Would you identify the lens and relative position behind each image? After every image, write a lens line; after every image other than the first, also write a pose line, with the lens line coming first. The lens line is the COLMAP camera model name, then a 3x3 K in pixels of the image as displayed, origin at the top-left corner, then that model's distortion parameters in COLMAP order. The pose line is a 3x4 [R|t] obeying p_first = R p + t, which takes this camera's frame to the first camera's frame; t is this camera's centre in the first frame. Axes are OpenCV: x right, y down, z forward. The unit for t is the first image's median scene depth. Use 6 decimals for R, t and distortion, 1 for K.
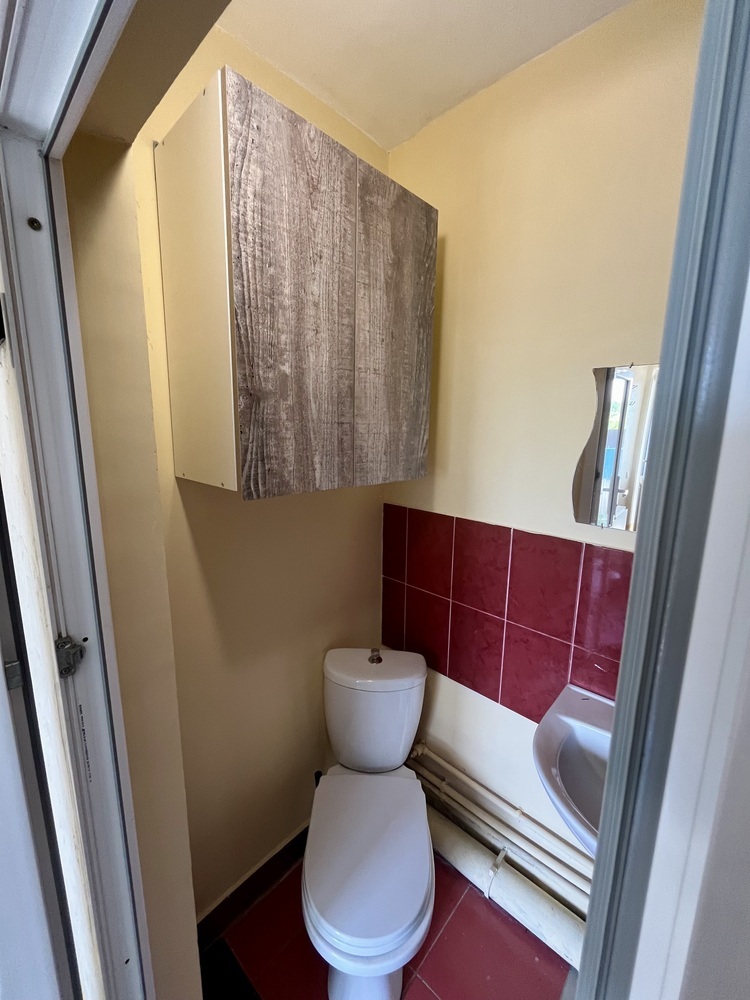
lens RADIAL K [[405.7, 0, 378.3], [0, 405.7, 495.2], [0, 0, 1]] dist [-0.000702, -0.000126]
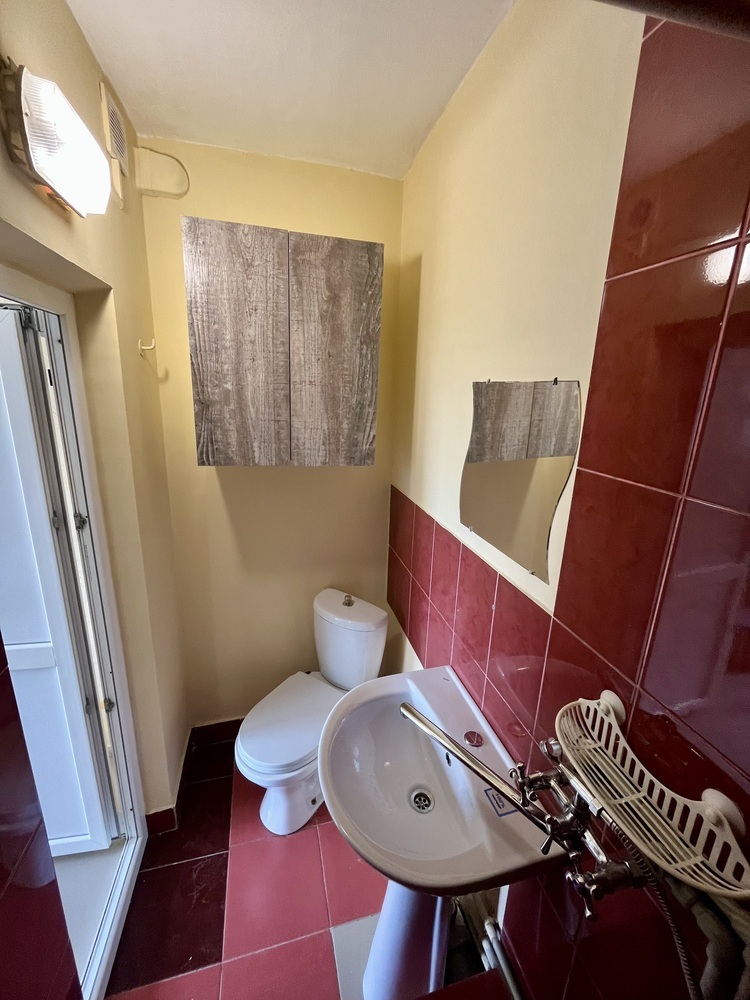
lens RADIAL K [[405.7, 0, 378.3], [0, 405.7, 495.2], [0, 0, 1]] dist [-0.000702, -0.000126]
pose [[0.844631, 0.152620, -0.513132, 1.023299], [-0.119839, 0.988080, 0.096625, -0.101764], [0.521763, -0.020119, 0.852853, -0.049134]]
